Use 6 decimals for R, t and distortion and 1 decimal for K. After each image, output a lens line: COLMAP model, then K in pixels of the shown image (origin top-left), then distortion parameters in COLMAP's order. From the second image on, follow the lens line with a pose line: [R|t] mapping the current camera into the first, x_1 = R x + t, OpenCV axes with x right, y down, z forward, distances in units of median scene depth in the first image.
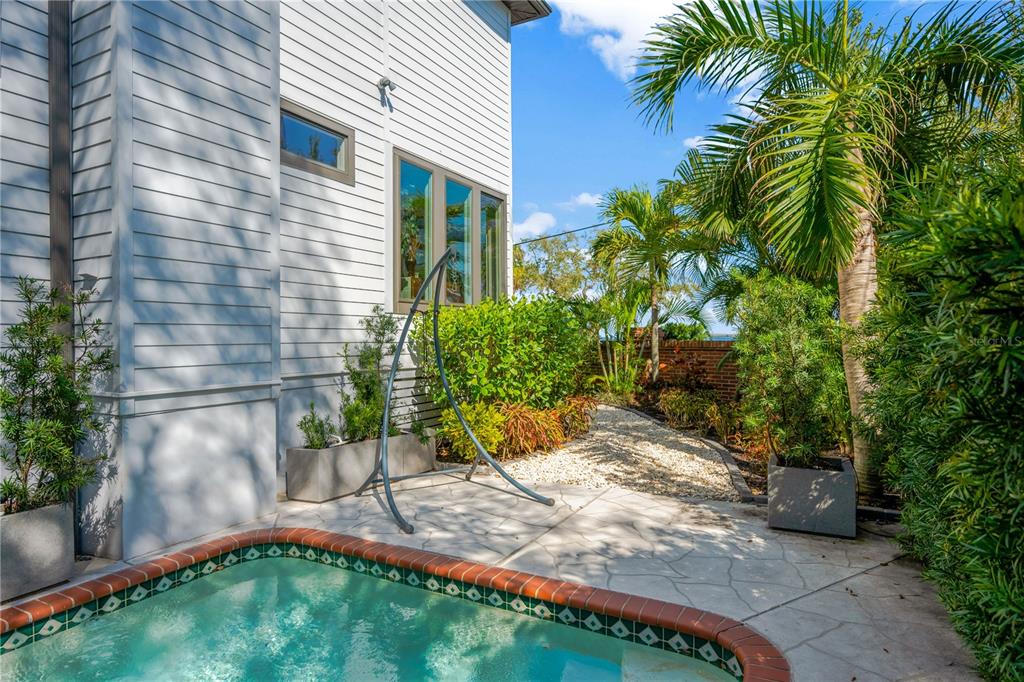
lens RADIAL K [[562.1, 0, 514.5], [0, 562.1, 343.0], [0, 0, 1]] dist [-0.006664, -0.001949]
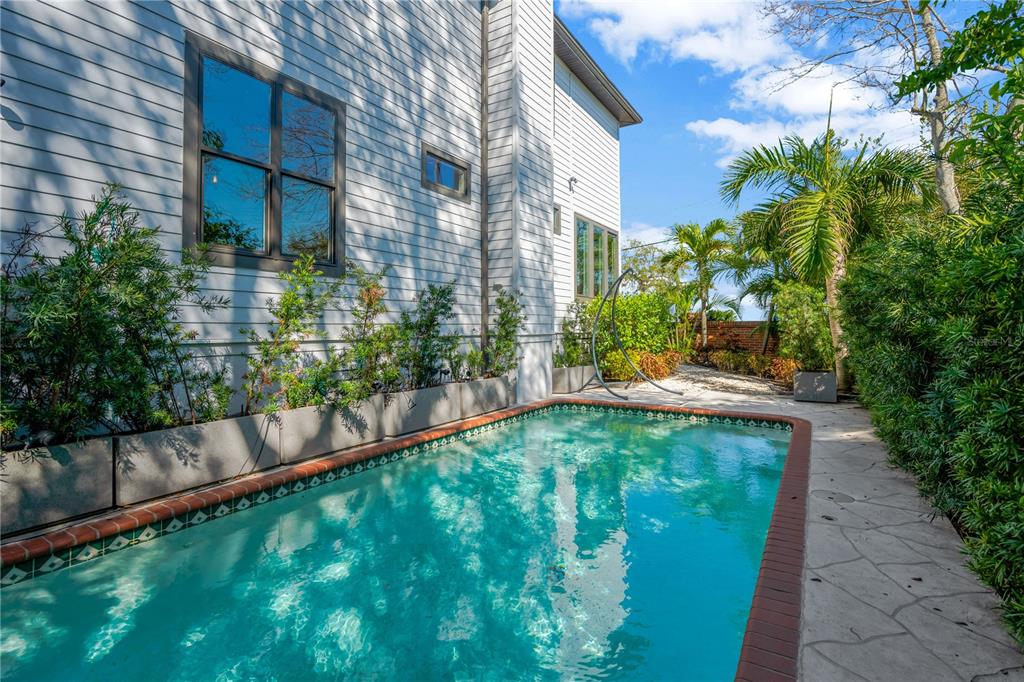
lens RADIAL K [[465.4, 0, 508.9], [0, 465.4, 317.9], [0, 0, 1]] dist [-0.021277, 0.000033]
pose [[0.996418, 0.000802, -0.084558, -0.397361], [-0.003141, 0.999616, -0.027523, 0.054177], [0.084504, 0.027690, 0.996038, -0.702212]]
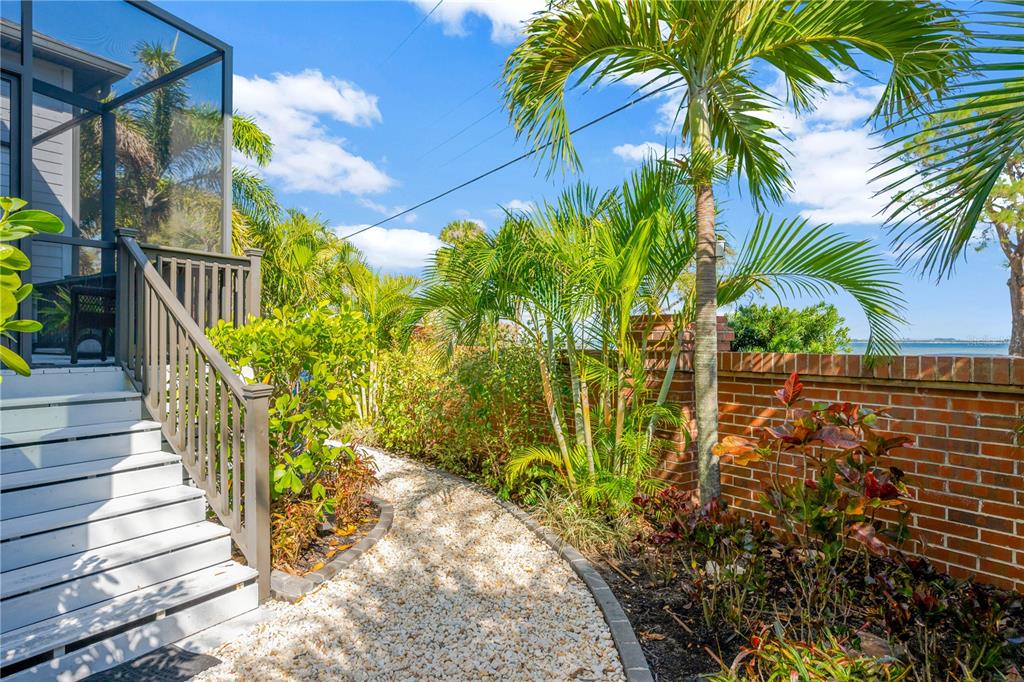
lens RADIAL K [[562.1, 0, 507.1], [0, 562.1, 341.4], [0, 0, 1]] dist [-0.006664, -0.001949]
pose [[0.995606, 0.003720, -0.093570, 0.386752], [-0.004553, 0.999952, -0.008683, -0.018560], [0.093533, 0.009071, 0.995575, 1.550929]]
